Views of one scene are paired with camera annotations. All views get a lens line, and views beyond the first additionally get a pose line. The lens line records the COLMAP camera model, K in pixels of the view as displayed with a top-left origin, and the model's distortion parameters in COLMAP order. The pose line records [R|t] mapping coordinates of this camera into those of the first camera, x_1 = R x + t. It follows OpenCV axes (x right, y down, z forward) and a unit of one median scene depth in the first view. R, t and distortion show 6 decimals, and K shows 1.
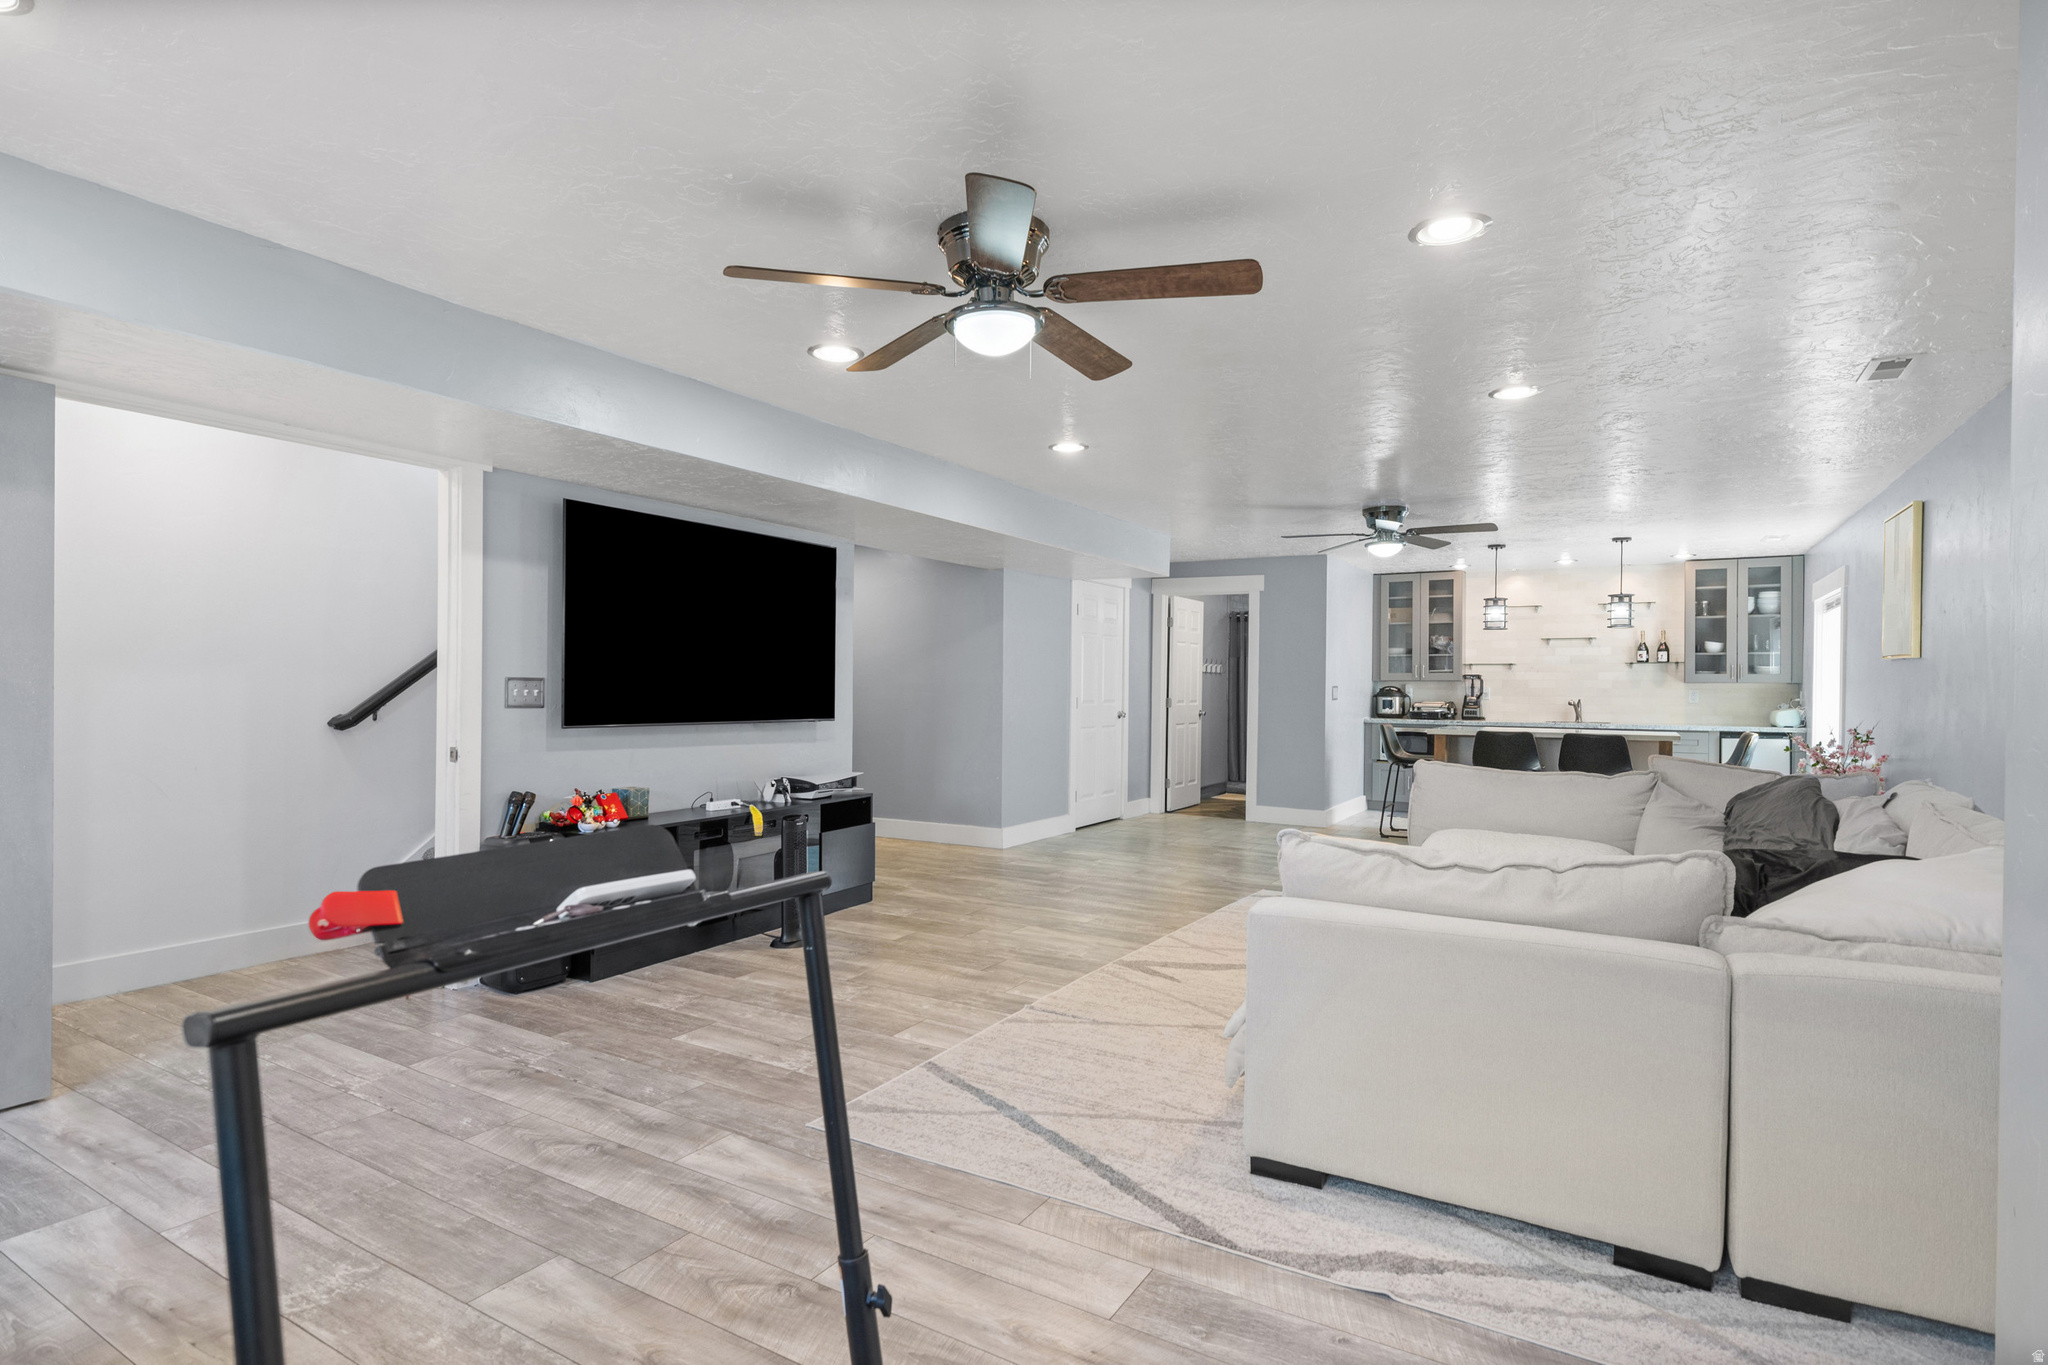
lens RADIAL K [[1024.7, 0, 1018.4], [0, 1024.7, 691.7], [0, 0, 1]] dist [0.003737, 0.000478]
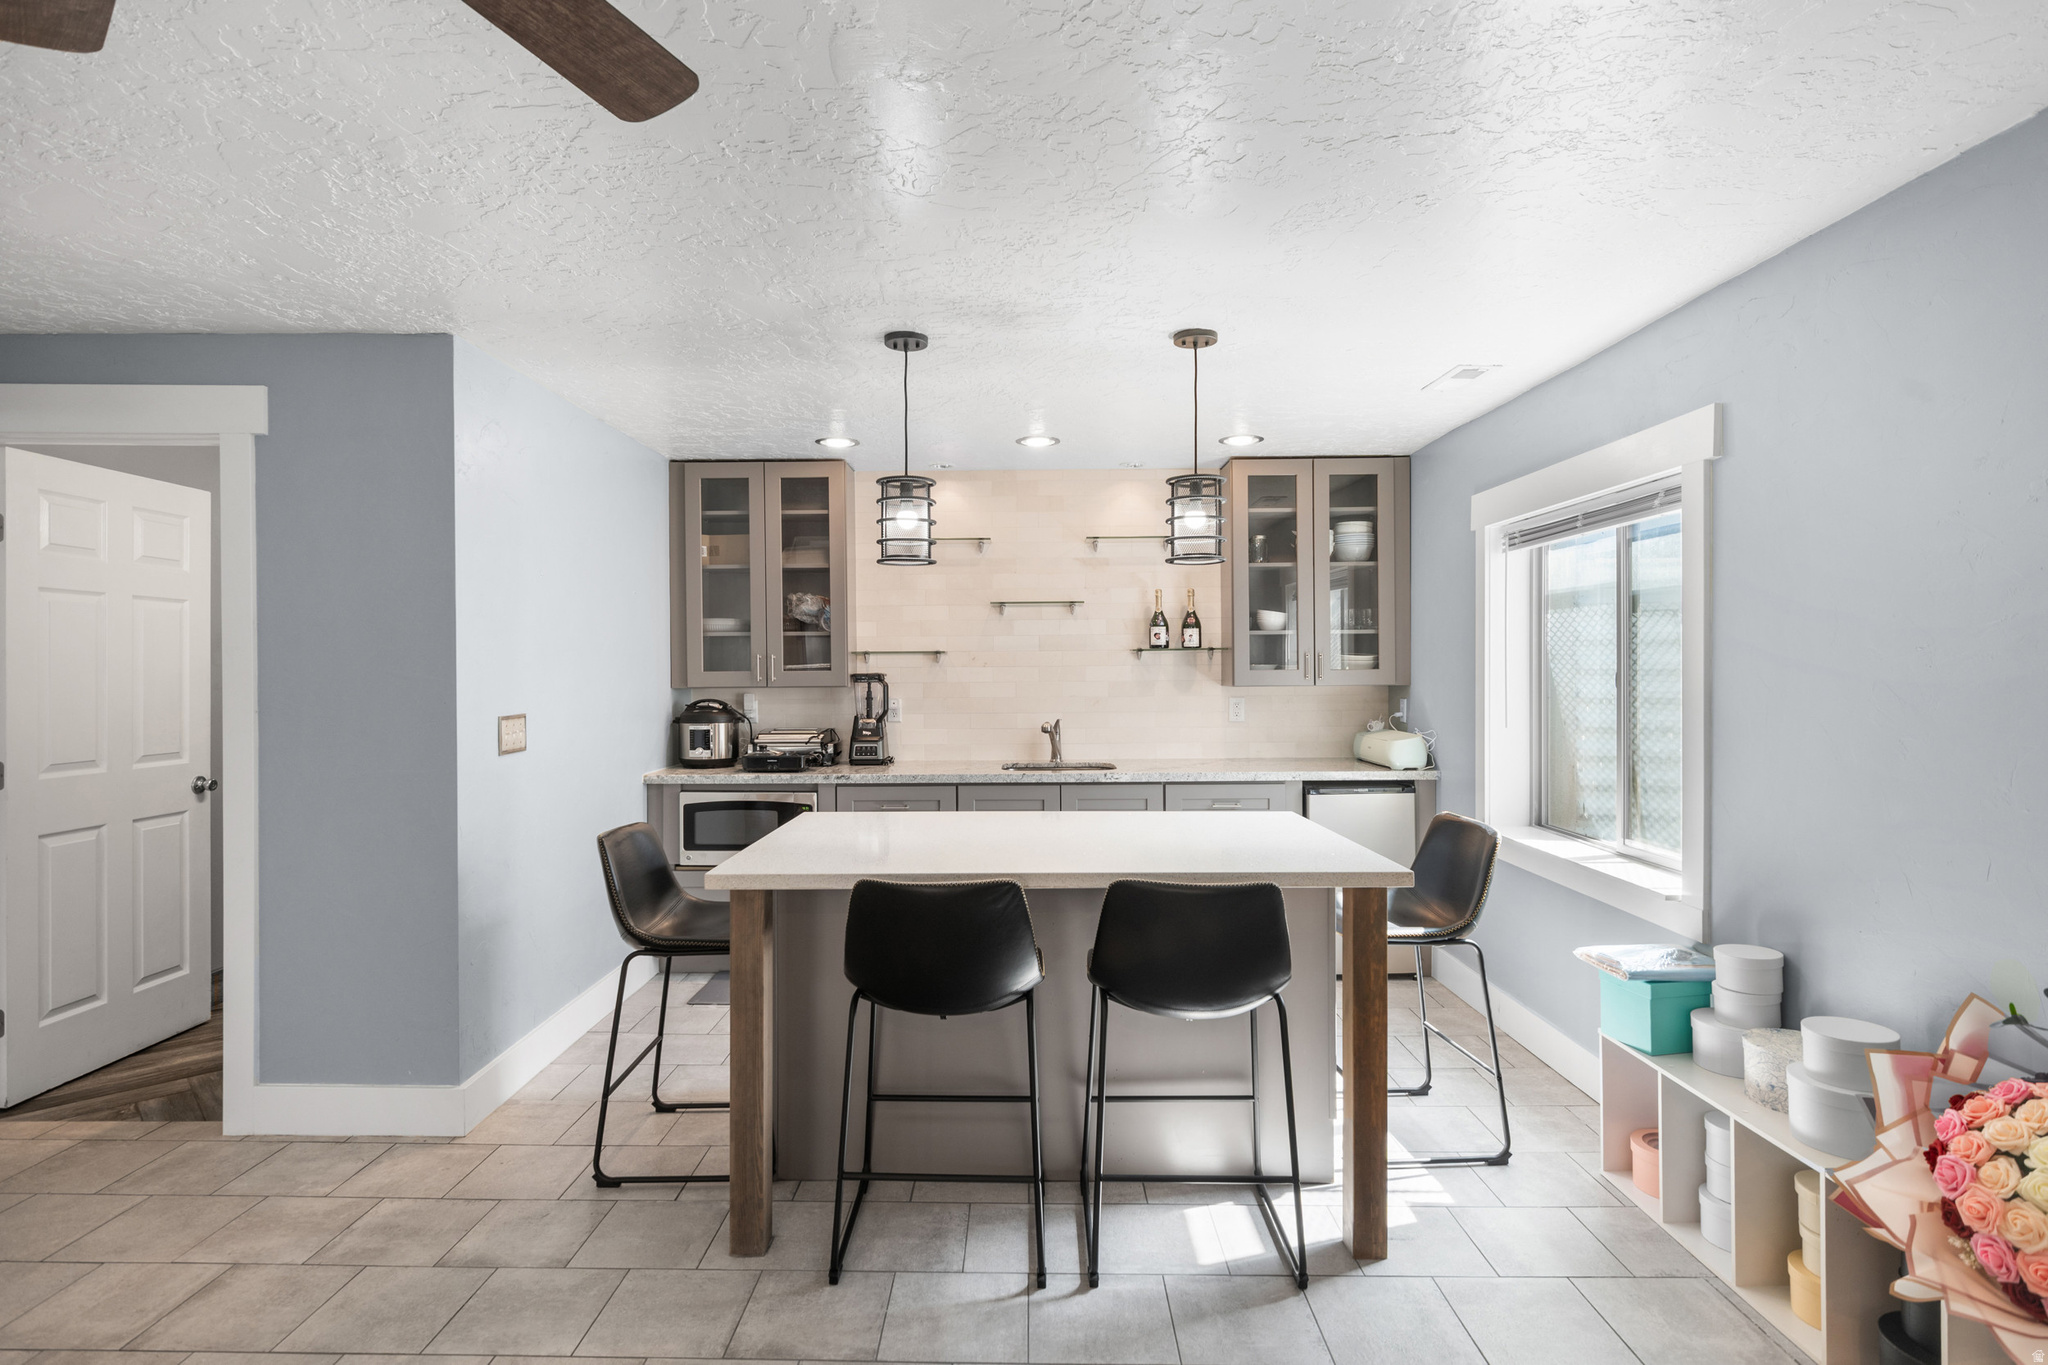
lens RADIAL K [[1079.1, 0, 1024.0], [0, 1079.1, 682.5], [0, 0, 1]] dist [0.000463, 0.000071]
pose [[0.858693, -0.018888, 0.512143, 0.240216], [0.015990, 0.999822, 0.010062, -0.016313], [-0.512241, -0.000451, 0.858841, 0.513718]]
